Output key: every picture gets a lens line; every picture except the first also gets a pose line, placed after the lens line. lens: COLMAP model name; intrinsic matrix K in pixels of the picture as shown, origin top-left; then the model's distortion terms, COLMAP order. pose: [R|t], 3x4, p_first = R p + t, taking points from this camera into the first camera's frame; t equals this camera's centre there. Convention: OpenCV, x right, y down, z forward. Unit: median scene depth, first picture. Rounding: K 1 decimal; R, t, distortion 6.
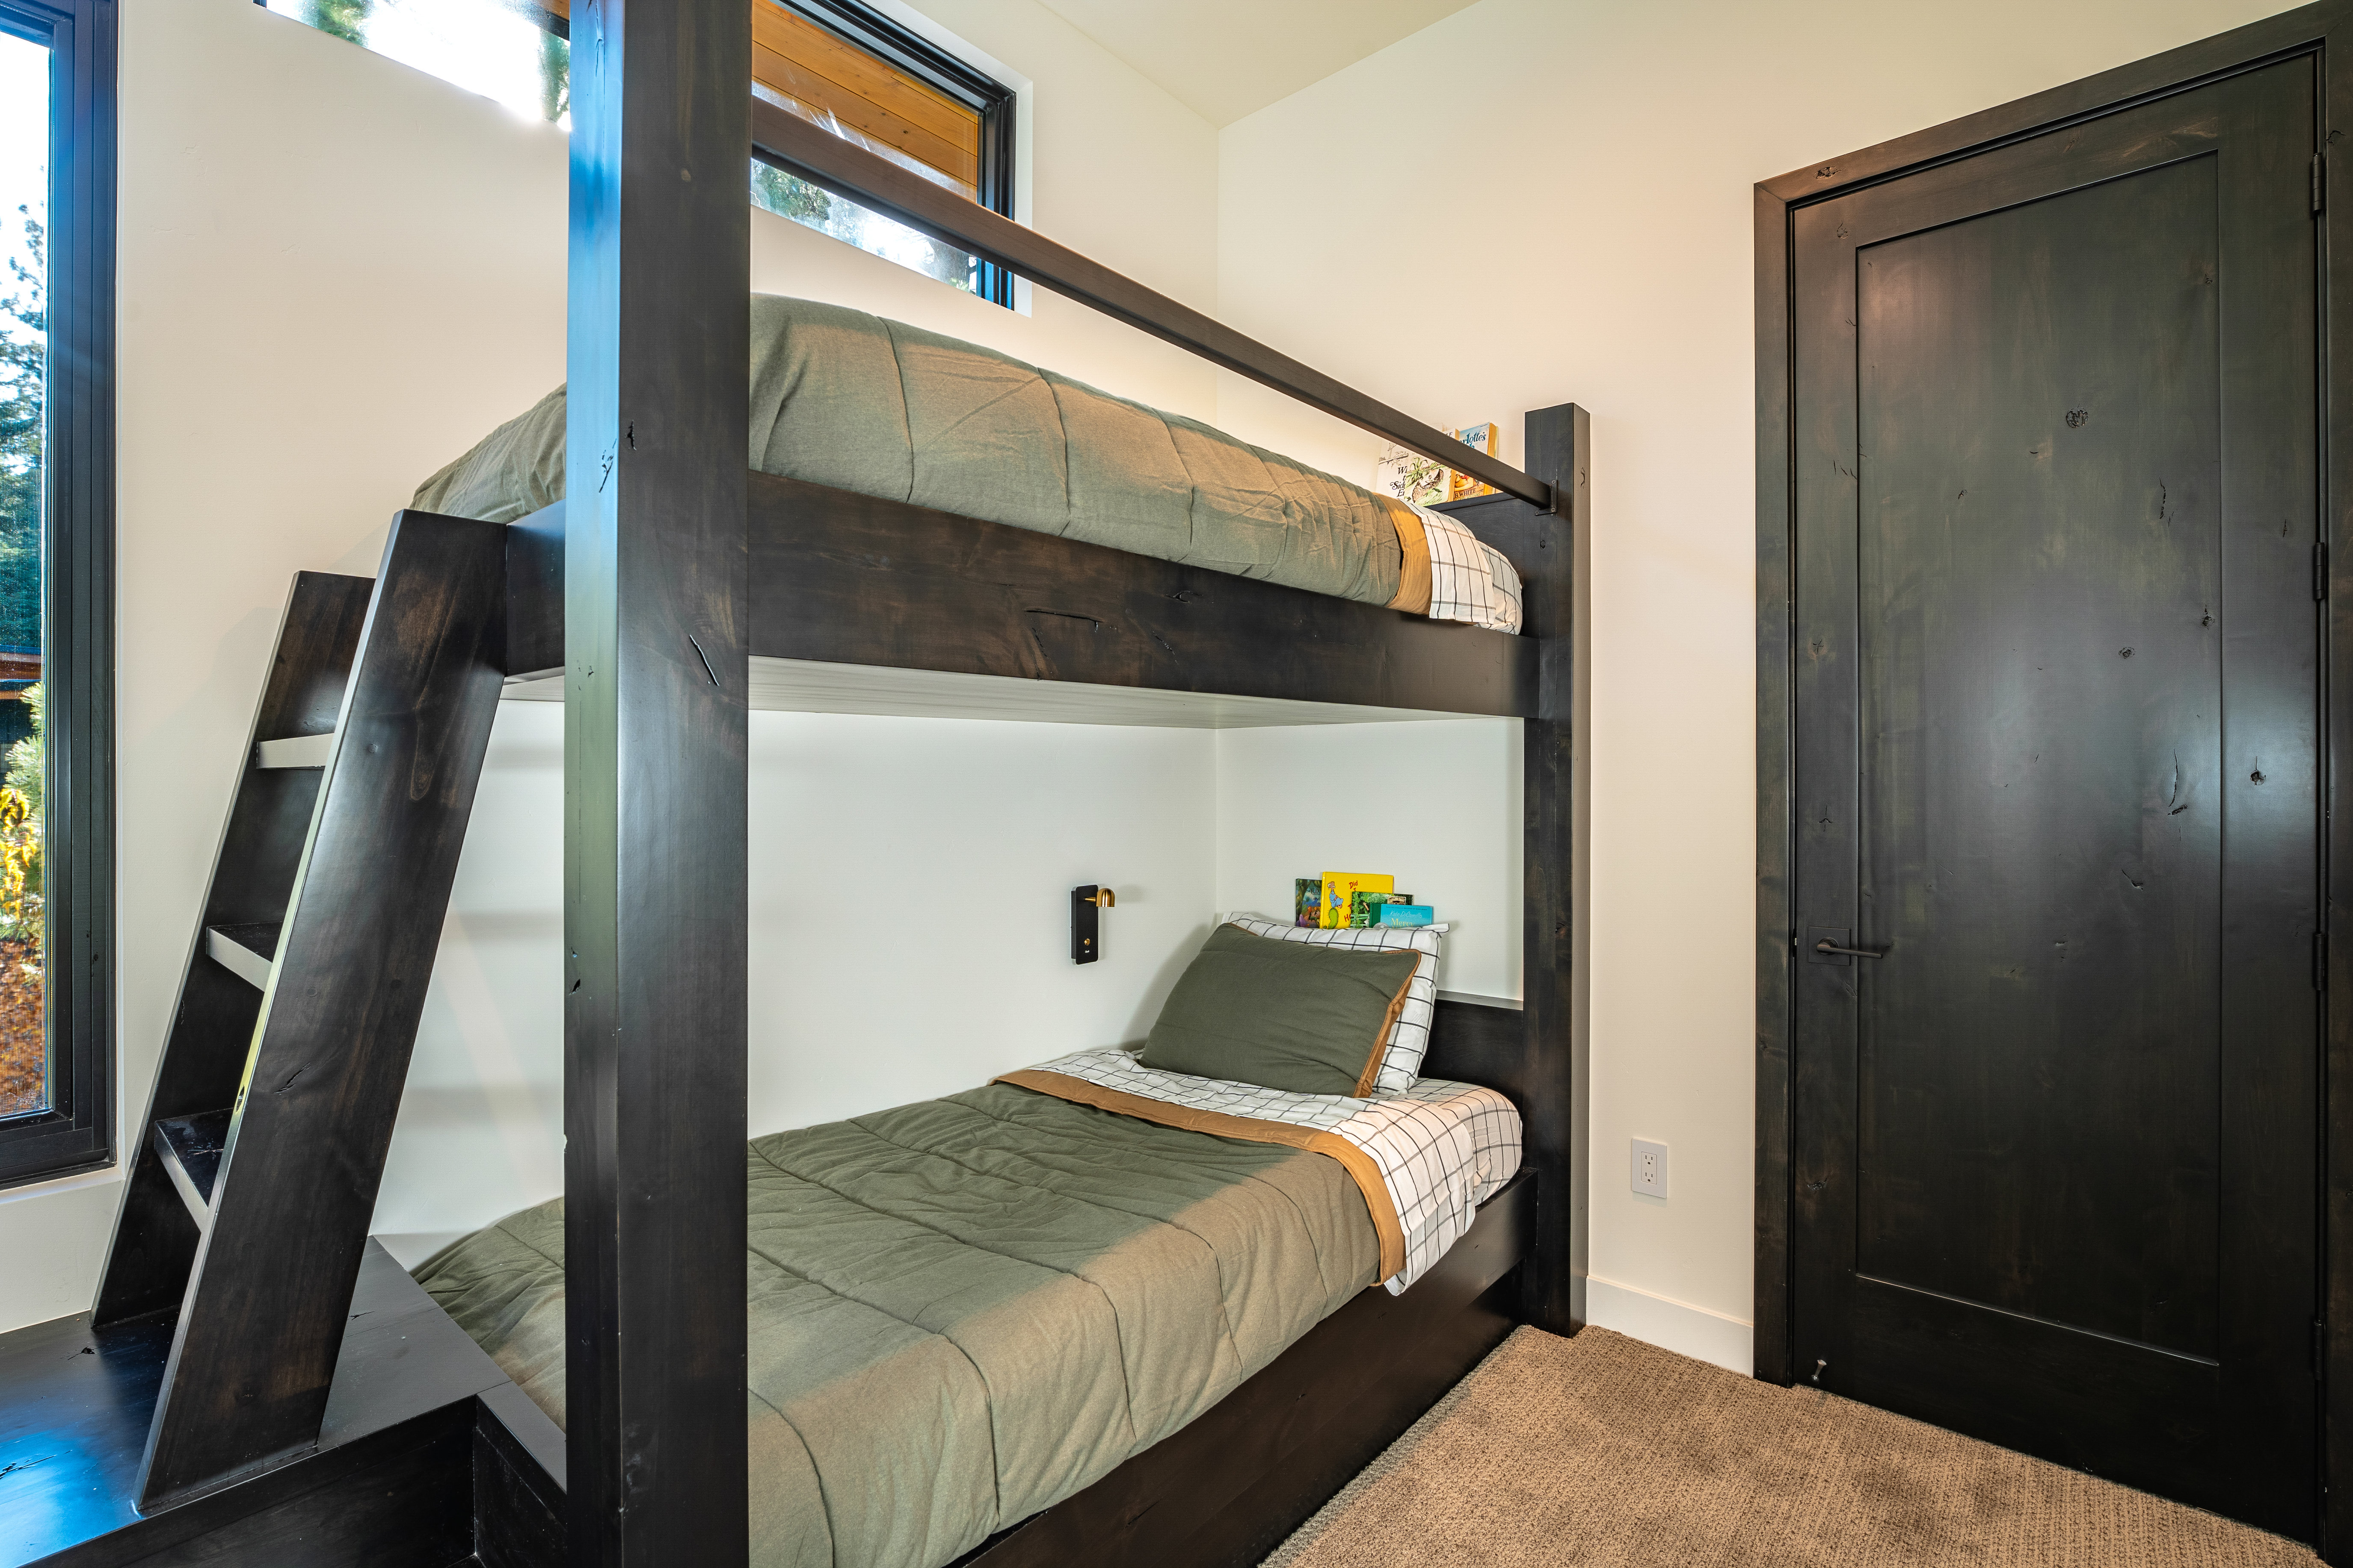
lens RADIAL K [[1090.6, 0, 1179.9], [0, 1090.6, 774.8], [0, 0, 1]] dist [-0.005074, -0.000084]
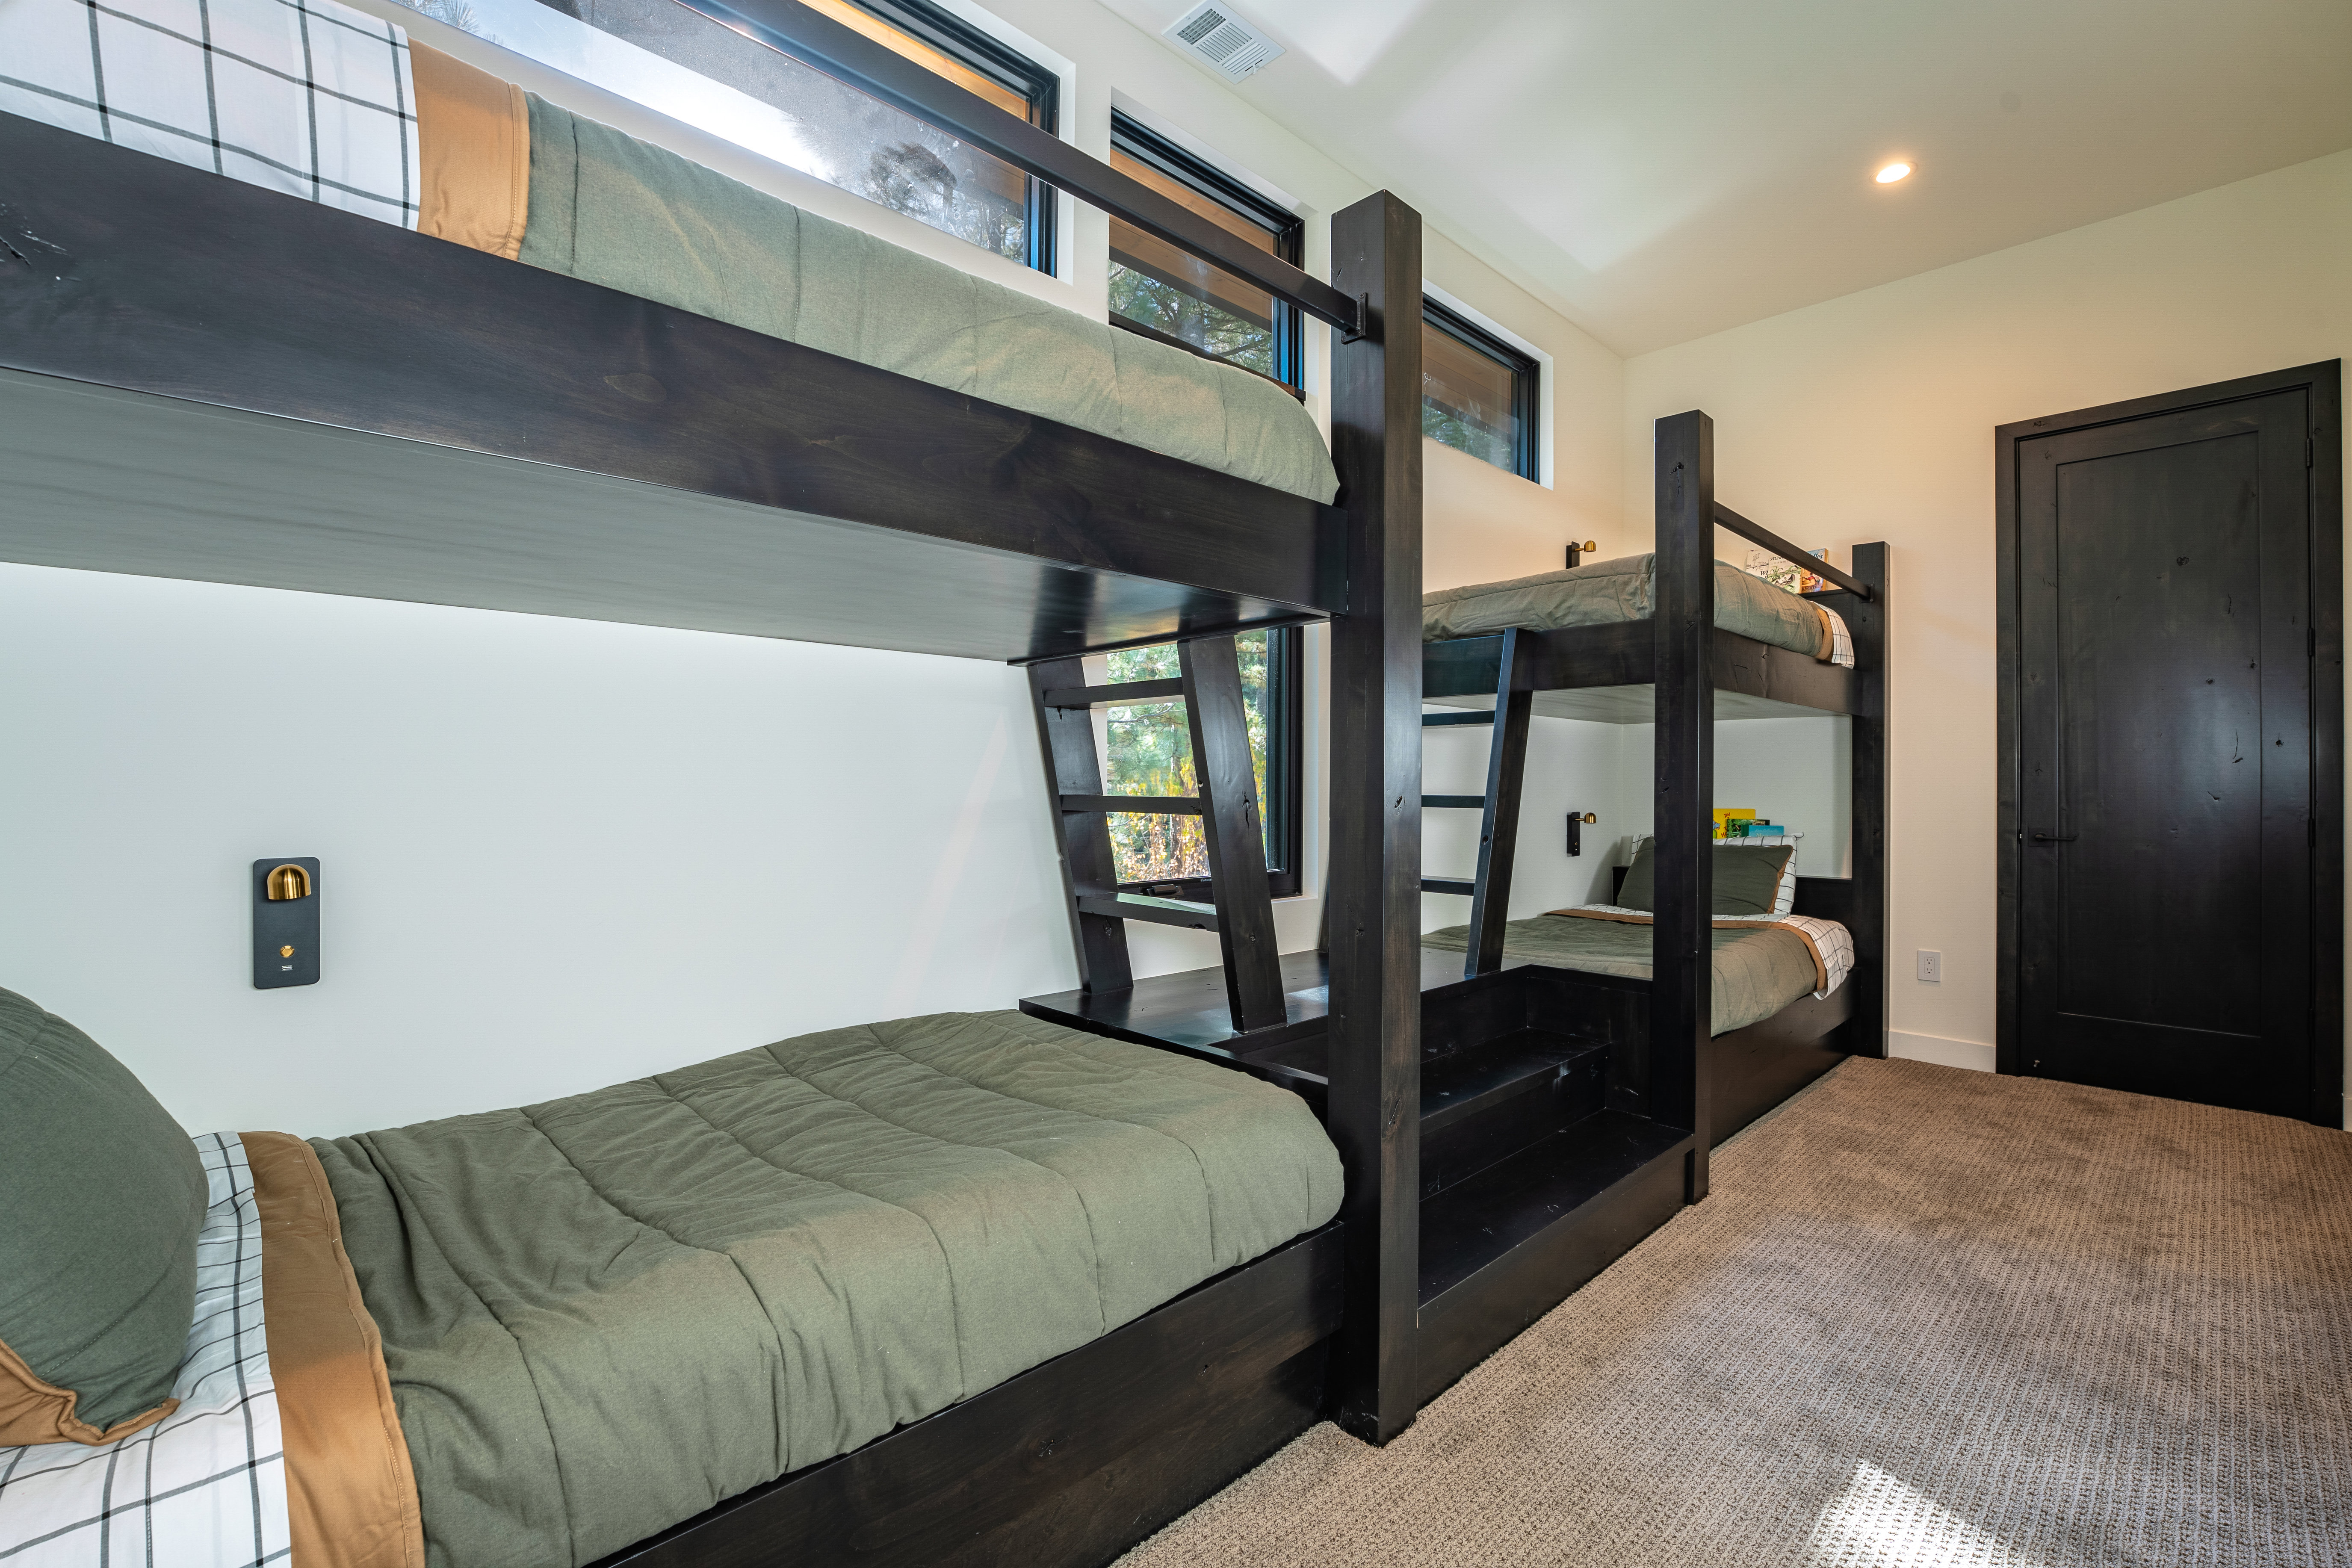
lens RADIAL K [[1022.0, 0, 1178.4], [0, 1022.0, 775.1], [0, 0, 1]] dist [-0.014959, 0.002022]
pose [[0.996246, 0.009691, -0.086021, -0.705006], [-0.010739, 0.999874, -0.011721, 0.084243], [0.085896, 0.012601, 0.996224, -0.828486]]
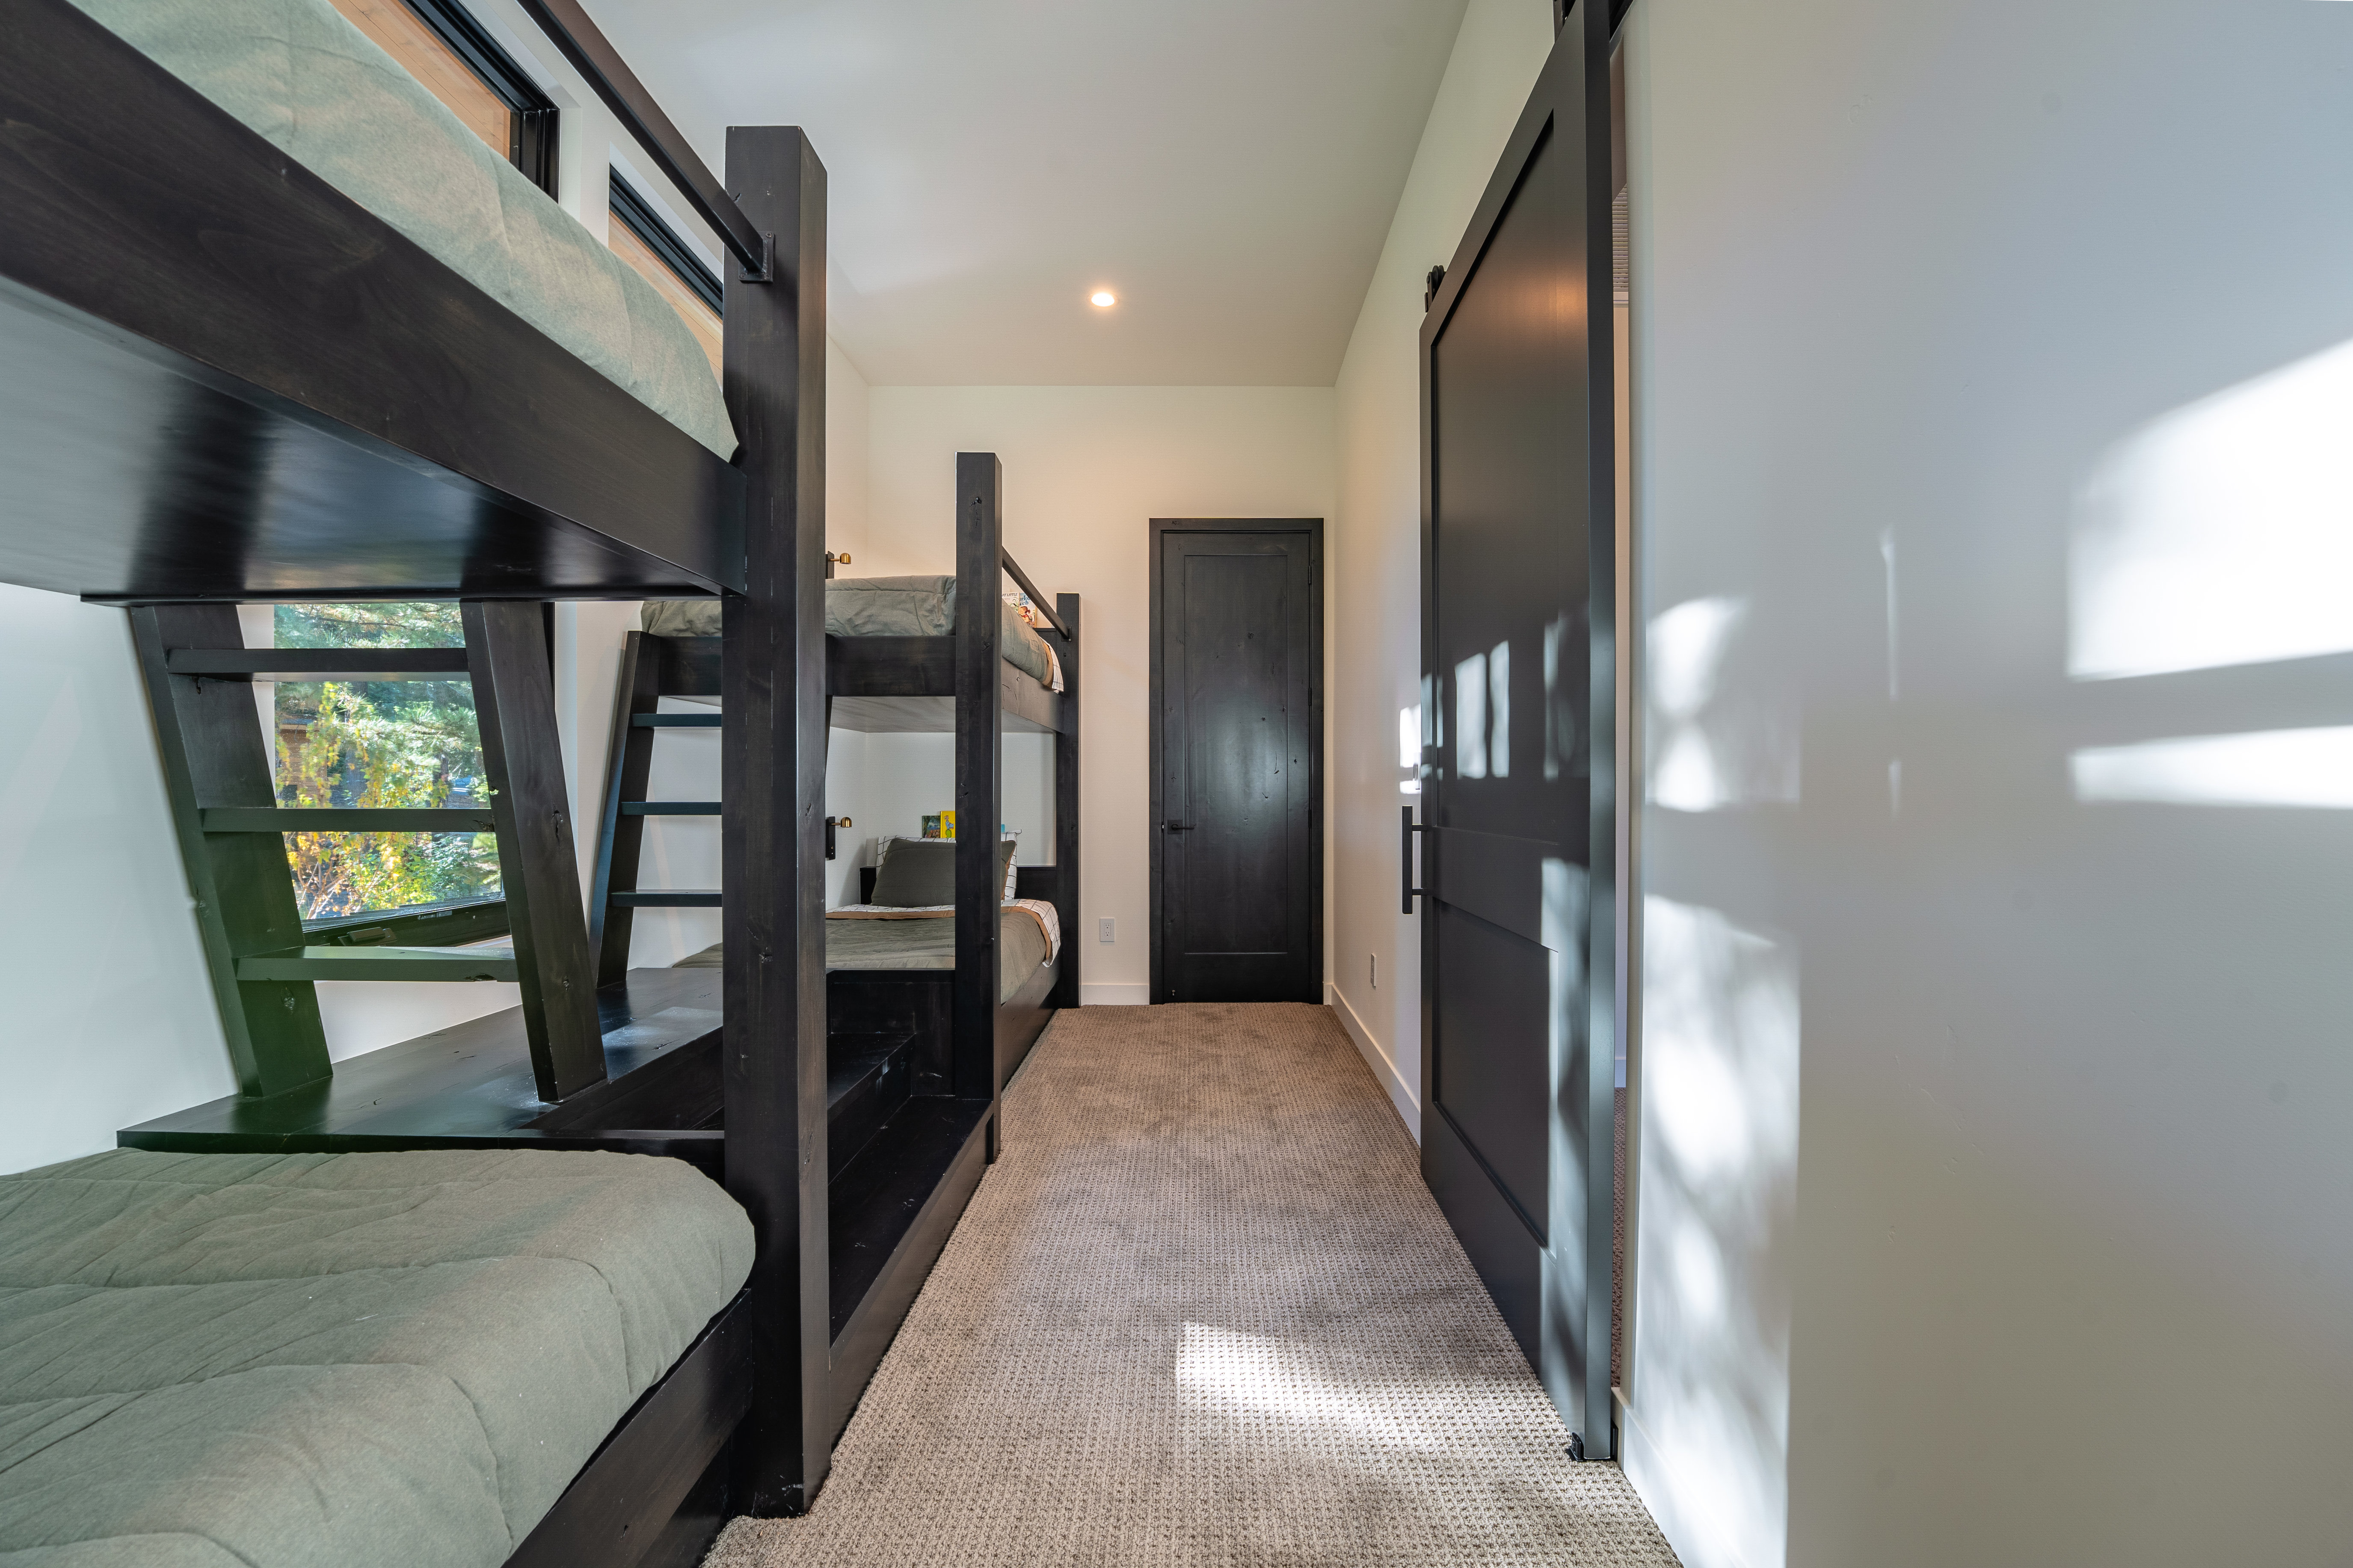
lens RADIAL K [[977.7, 0, 1218.0], [0, 977.7, 798.0], [0, 0, 1]] dist [-0.022248, 0.002293]
pose [[0.743615, 0.000516, 0.668607, -0.830392], [-0.001433, 0.999999, 0.000822, 0.084760], [-0.668606, -0.001569, 0.743615, -0.741581]]
